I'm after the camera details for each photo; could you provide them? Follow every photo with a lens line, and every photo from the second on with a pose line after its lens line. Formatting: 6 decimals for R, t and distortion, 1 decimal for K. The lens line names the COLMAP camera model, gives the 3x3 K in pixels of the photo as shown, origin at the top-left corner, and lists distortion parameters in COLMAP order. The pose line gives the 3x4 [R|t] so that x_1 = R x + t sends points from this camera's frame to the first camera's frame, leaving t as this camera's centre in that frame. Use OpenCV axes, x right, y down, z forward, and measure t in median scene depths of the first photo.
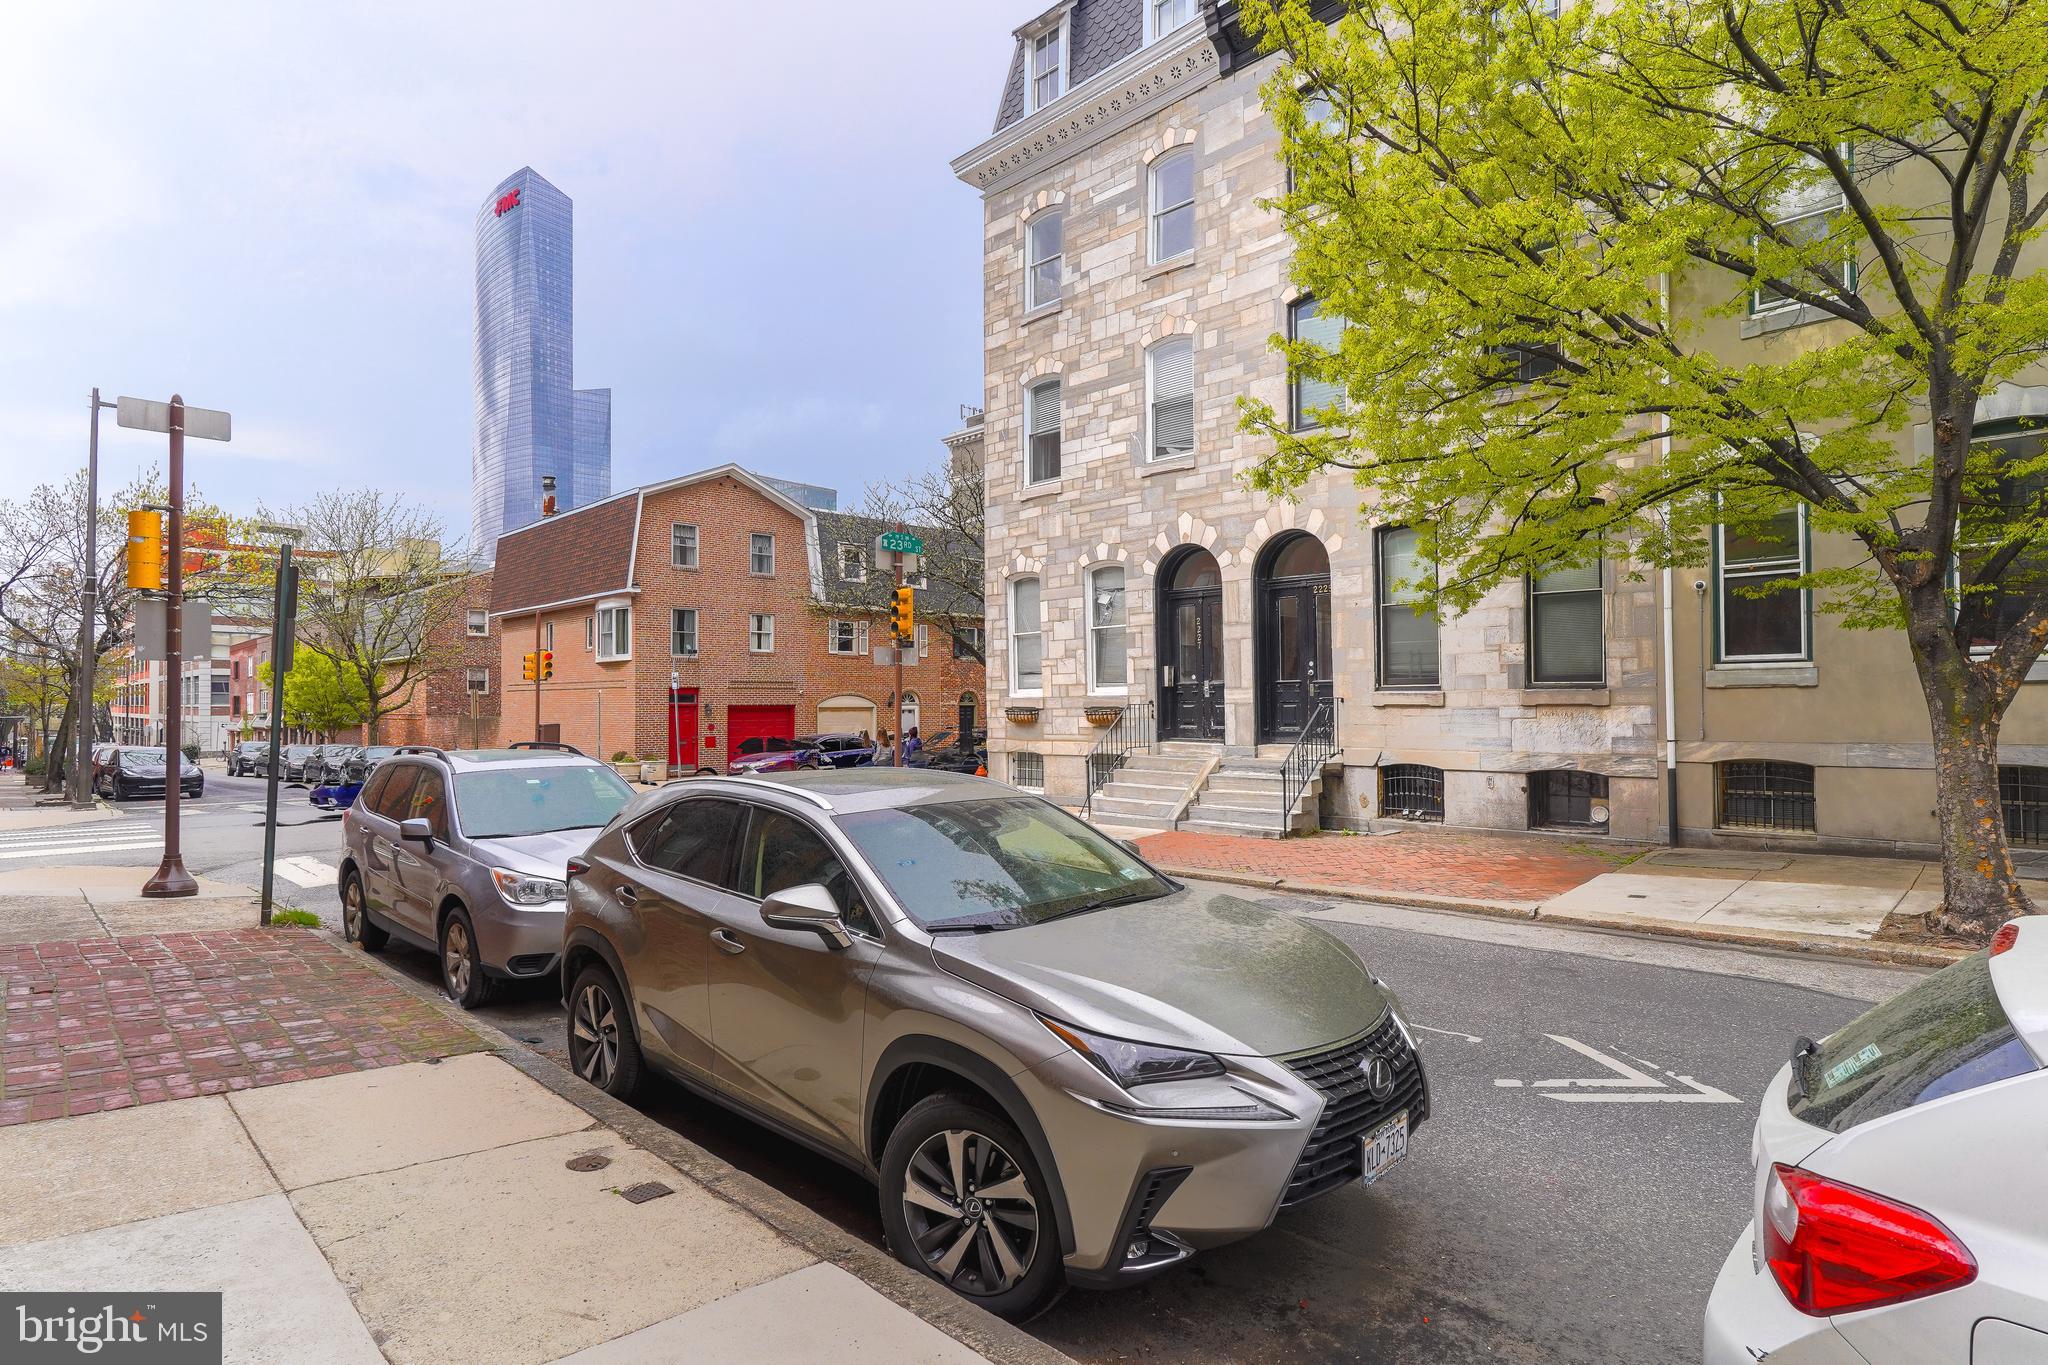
lens RADIAL K [[1092.6, 0, 1020.0], [0, 1092.6, 710.2], [0, 0, 1]] dist [0.000621, 0.000133]
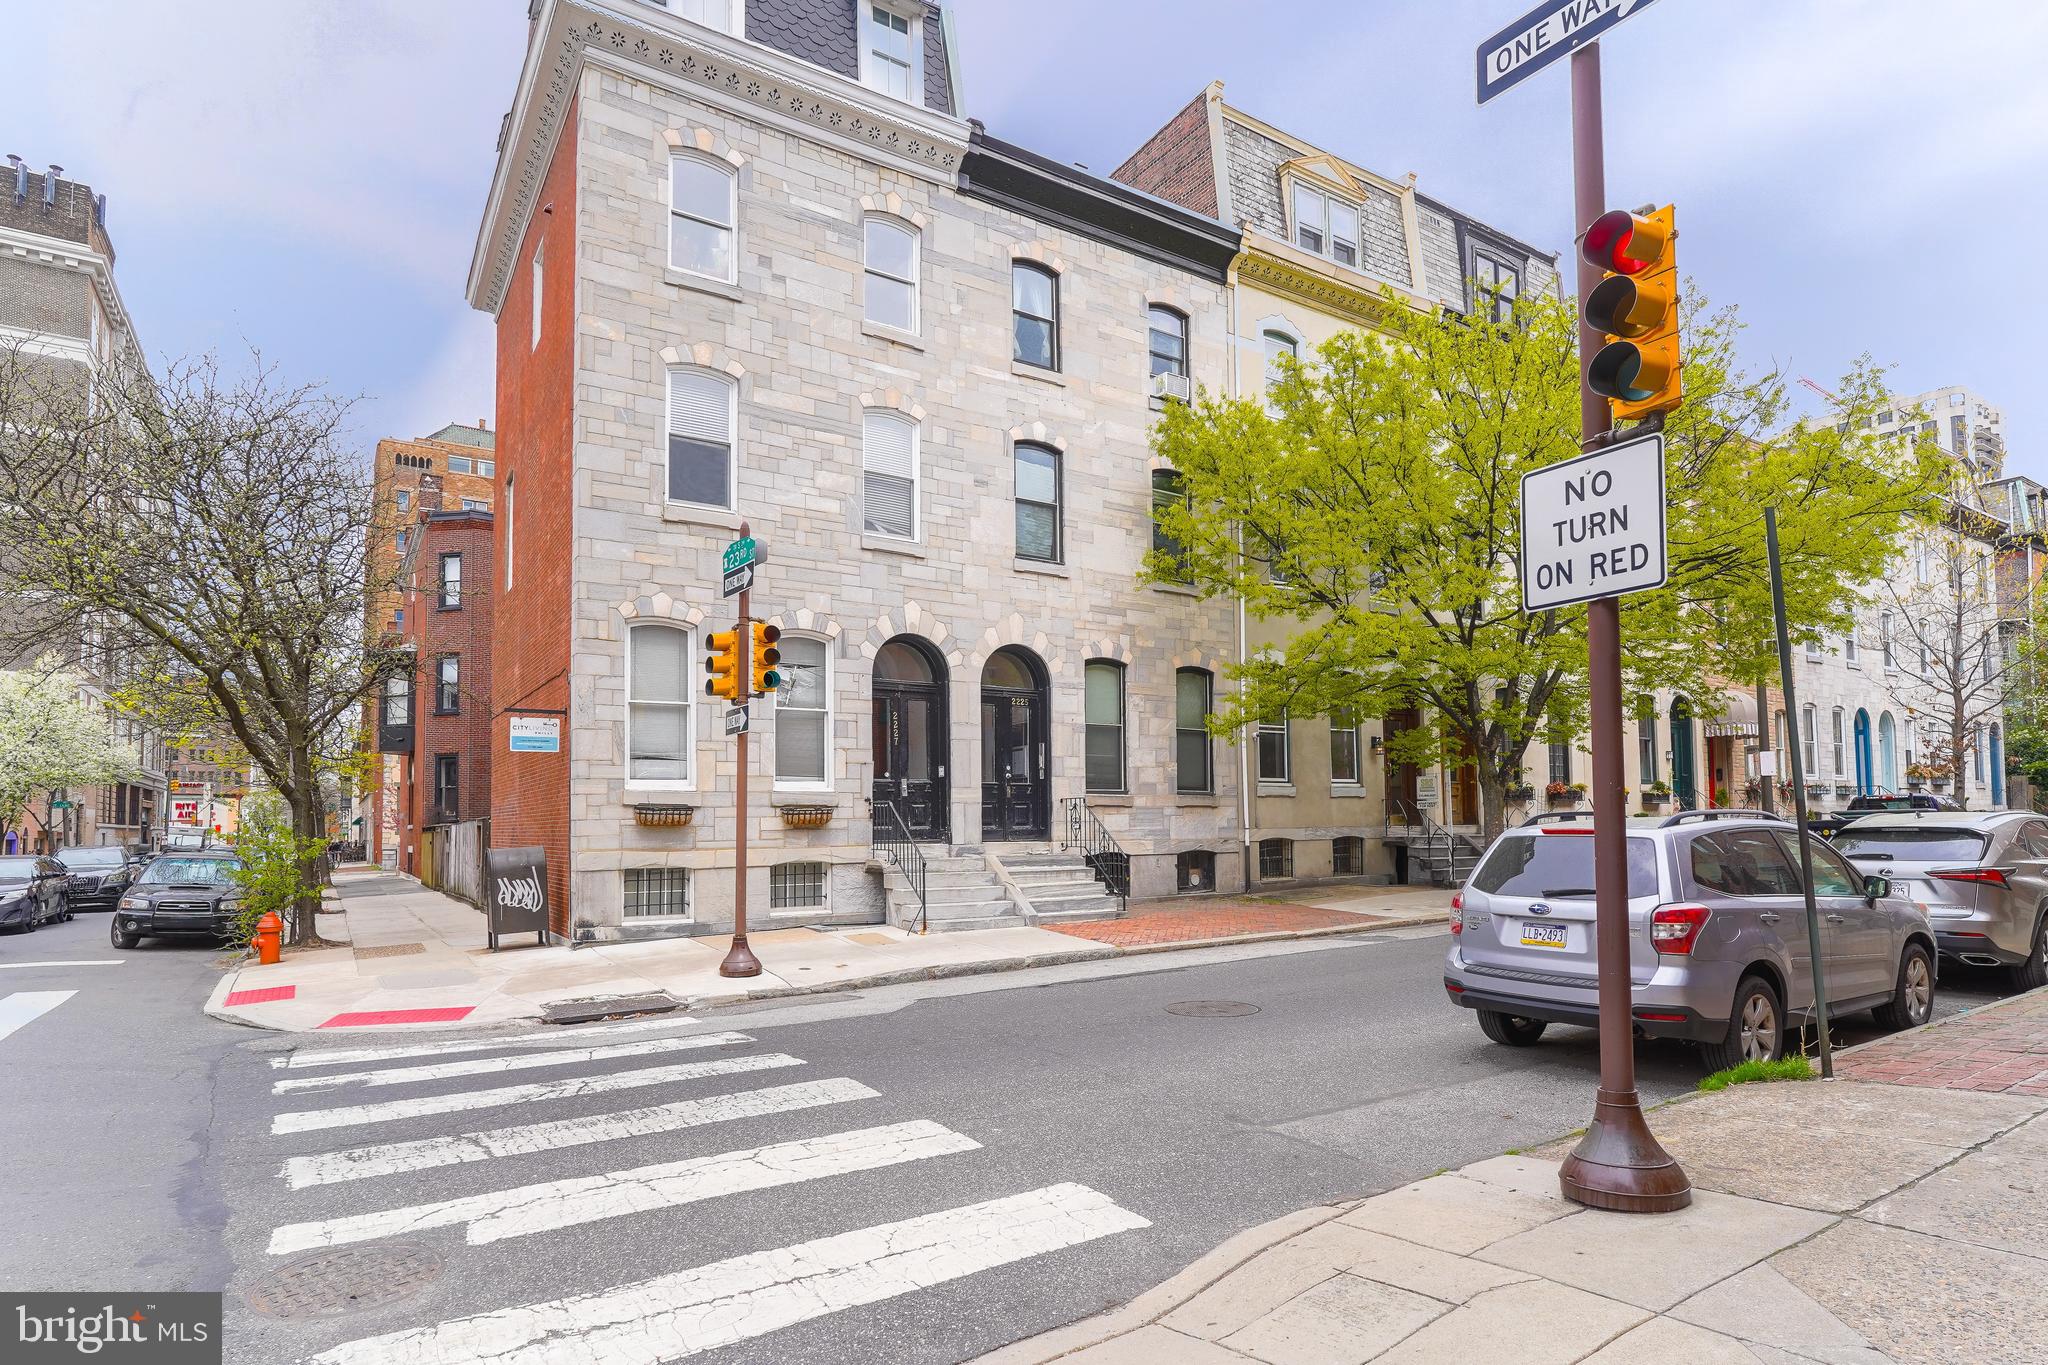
lens RADIAL K [[1074.2, 0, 1020.6], [0, 1074.2, 799.6], [0, 0, 1]] dist [-0.002811, -0.000295]
pose [[0.190931, 0.034323, 0.981003, -0.827200], [0.017485, 0.999111, -0.038360, 0.032330], [-0.981448, 0.024477, 0.190161, 0.819556]]
